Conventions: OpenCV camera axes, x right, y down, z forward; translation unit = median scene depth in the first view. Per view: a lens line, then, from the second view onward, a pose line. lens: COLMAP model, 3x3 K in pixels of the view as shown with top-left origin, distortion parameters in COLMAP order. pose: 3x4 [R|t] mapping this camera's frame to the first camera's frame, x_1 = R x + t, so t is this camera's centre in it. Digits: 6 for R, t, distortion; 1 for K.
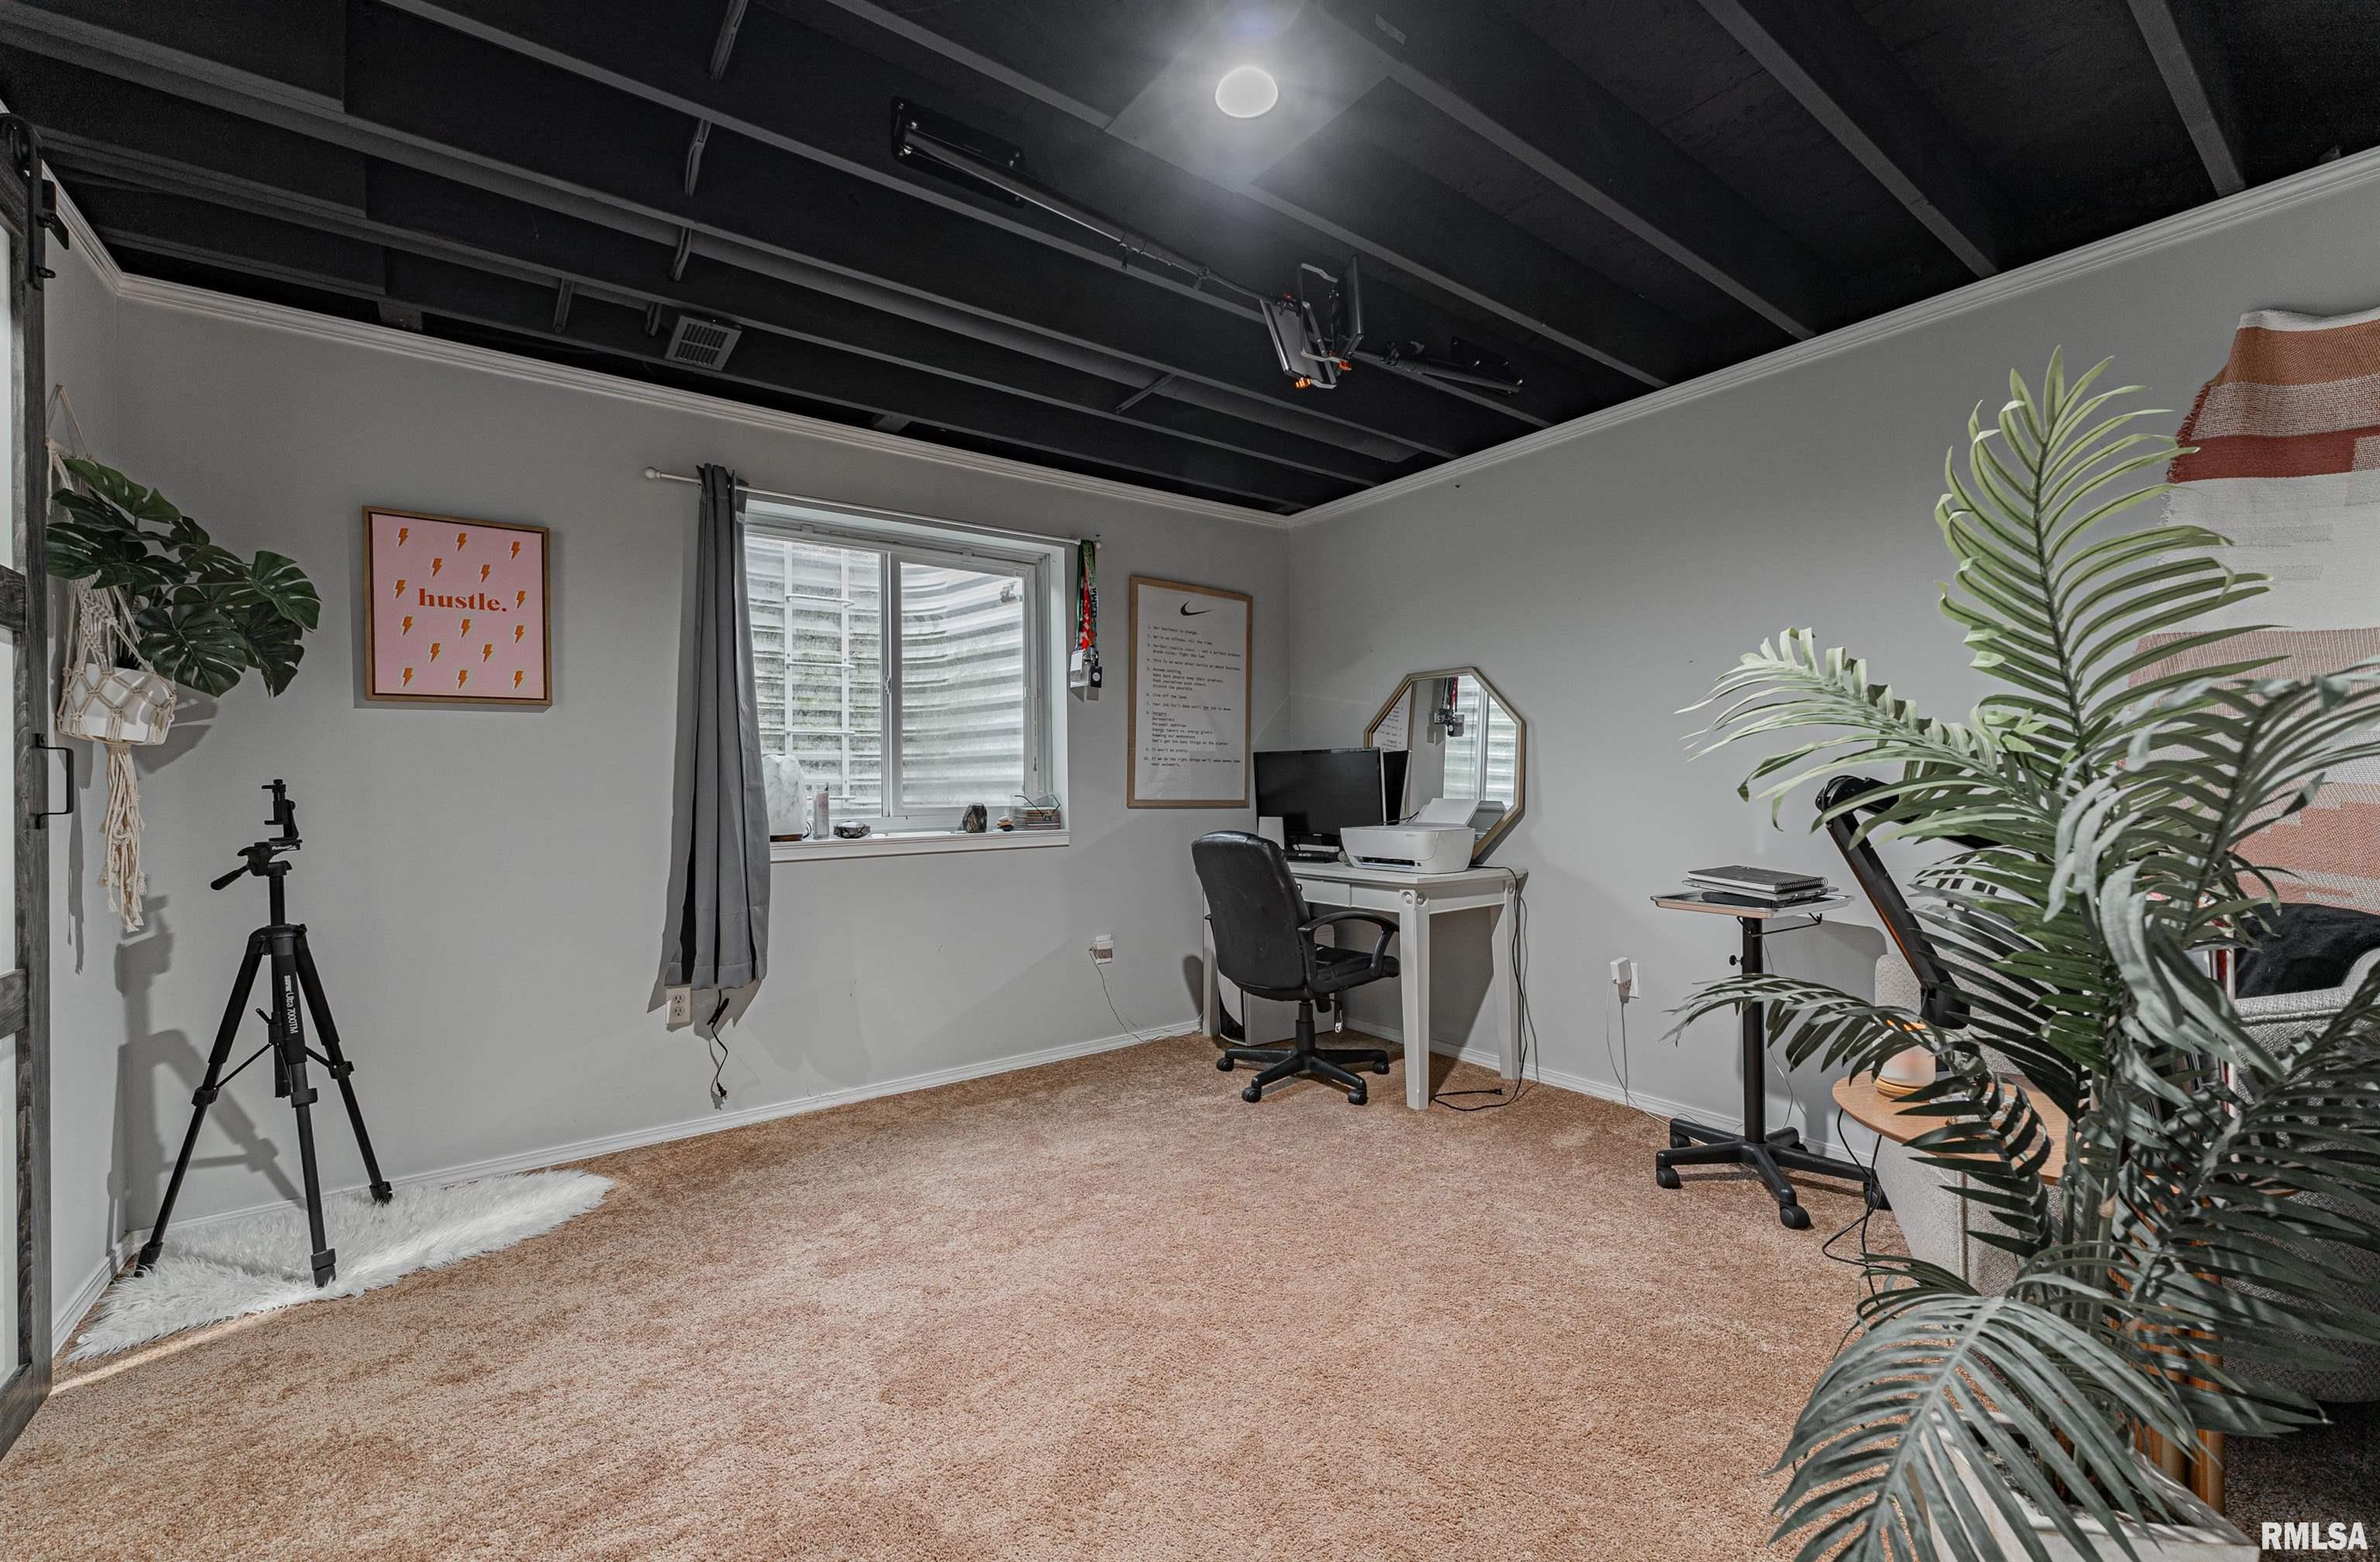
lens RADIAL K [[960.3, 0, 1188.4], [0, 960.3, 782.0], [0, 0, 1]] dist [-0.003073, -0.000089]
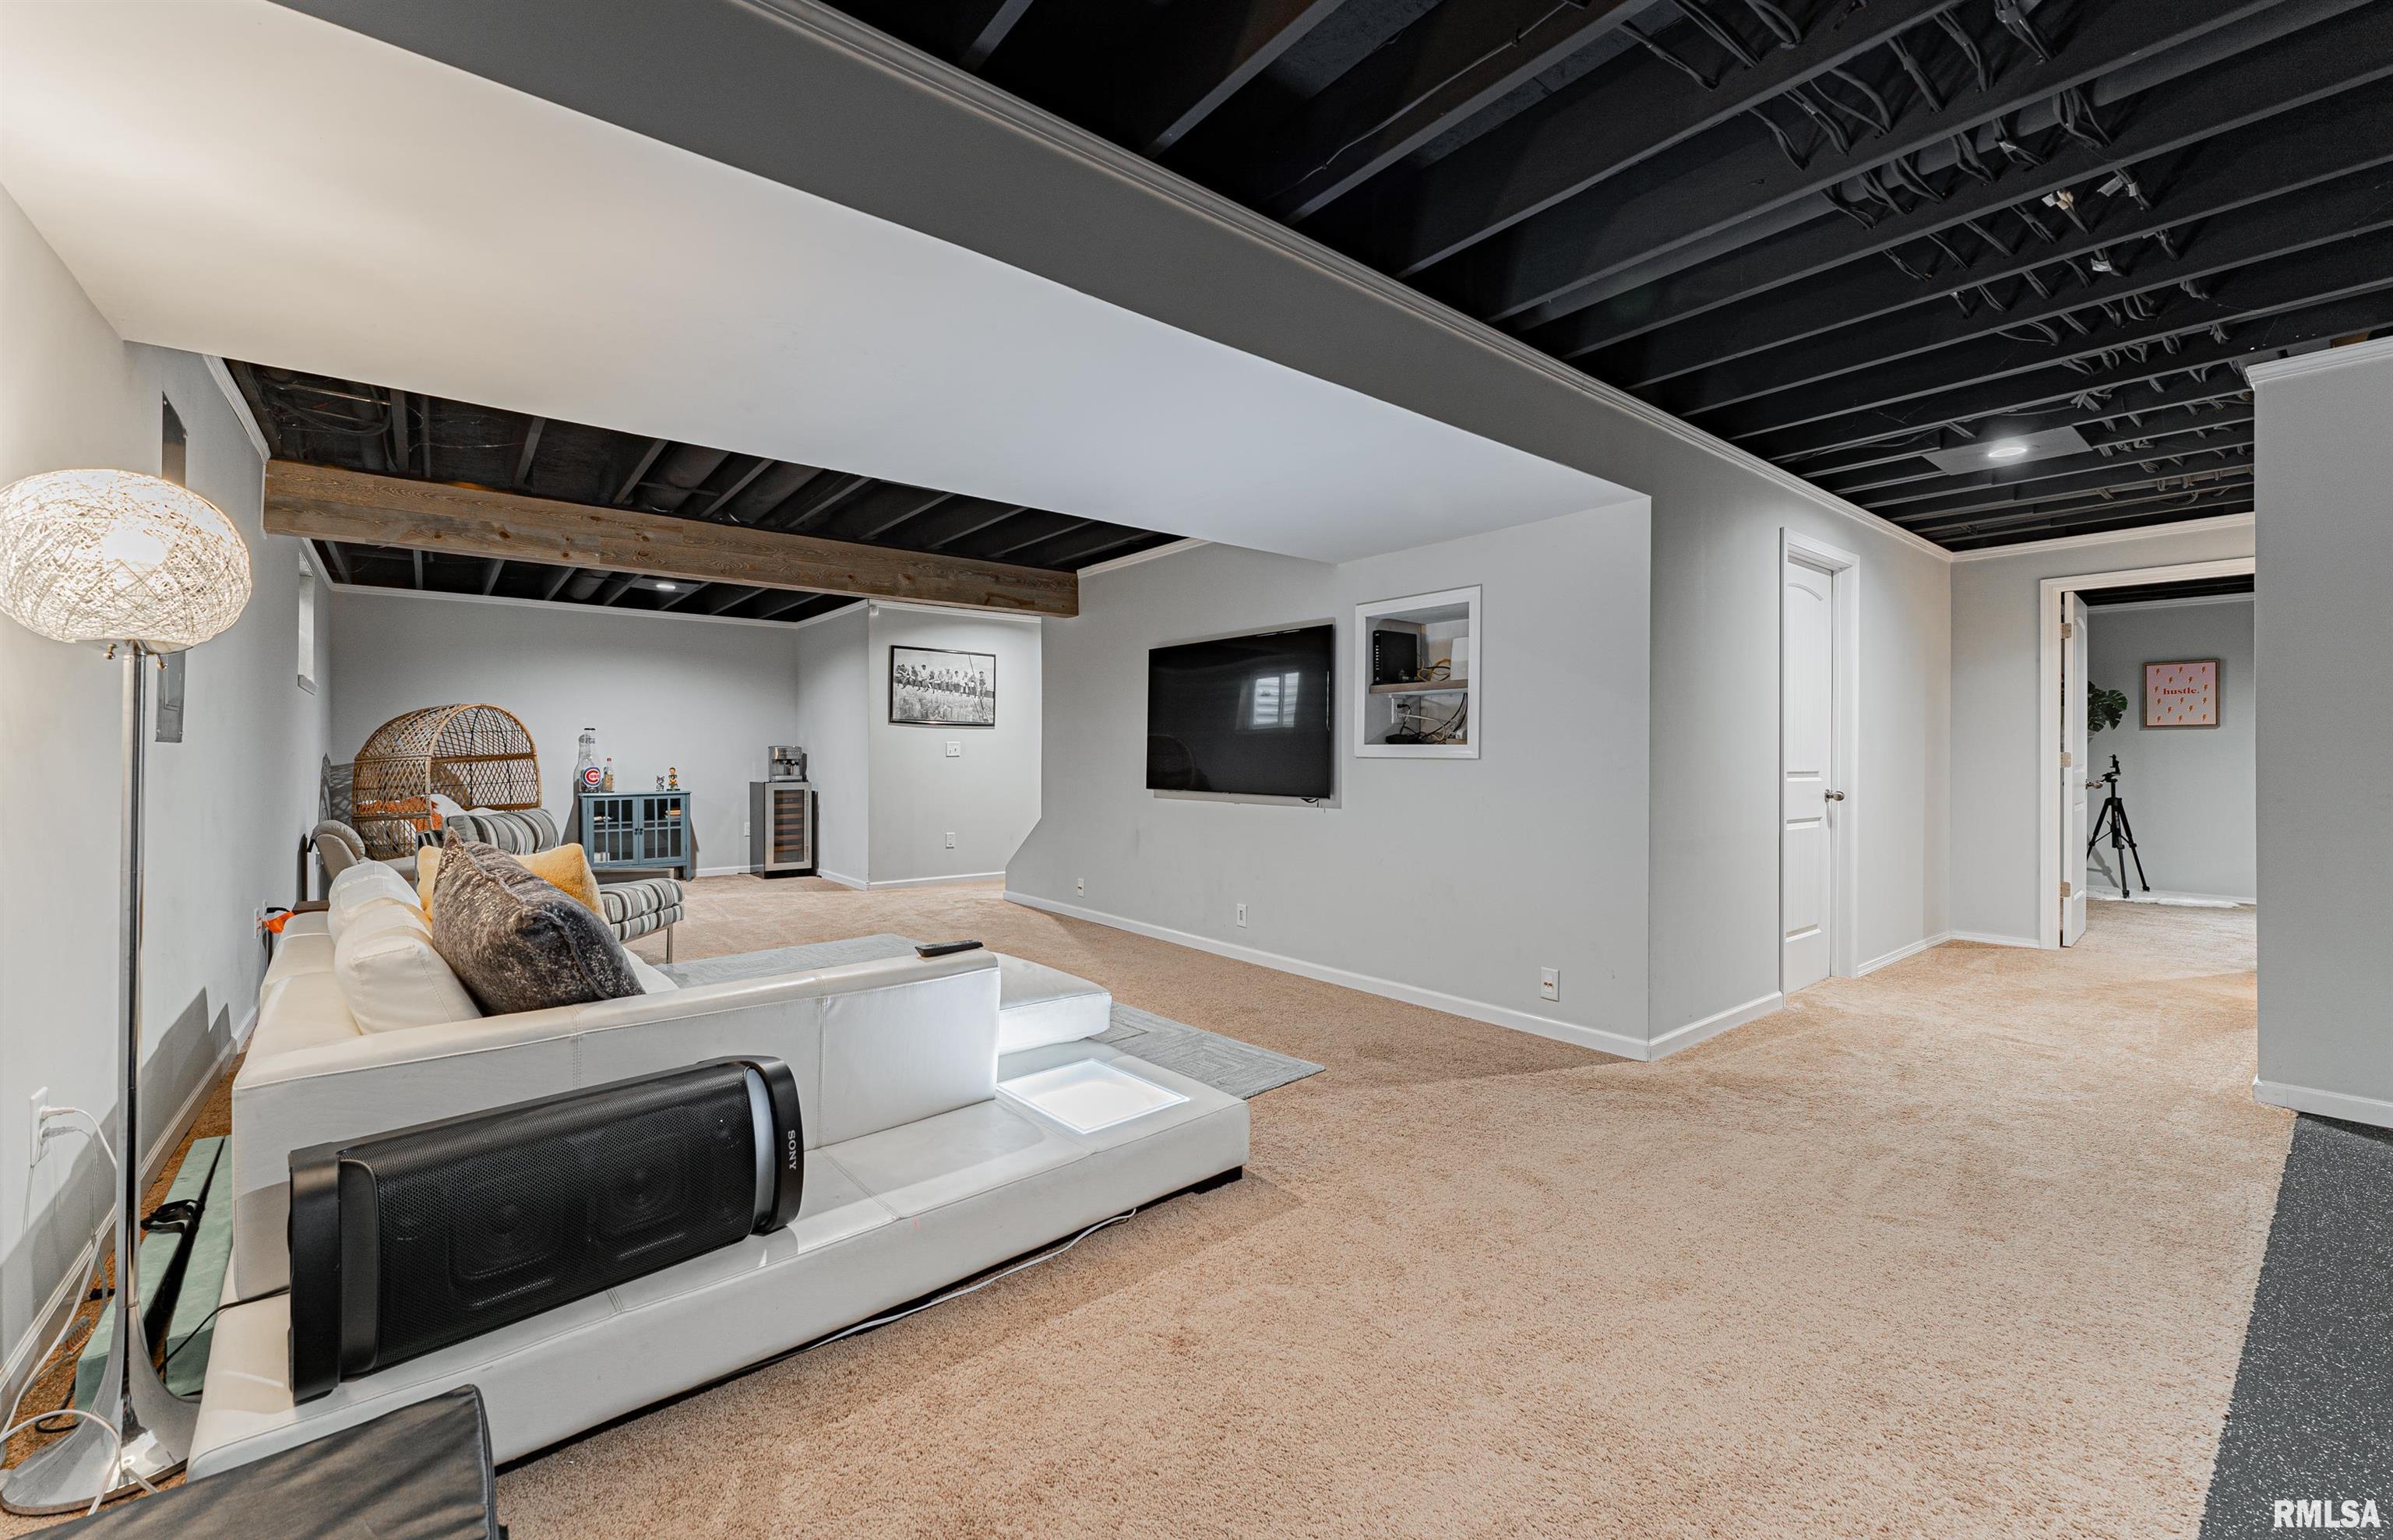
lens RADIAL K [[949.4, 0, 1193.4], [0, 949.4, 755.9], [0, 0, 1]] dist [0.000735, 0.000114]
pose [[0.049865, 0.010781, -0.998698, 2.223066], [-0.001000, 0.999942, 0.010744, -0.030483], [0.998755, 0.000463, 0.049873, -2.397695]]
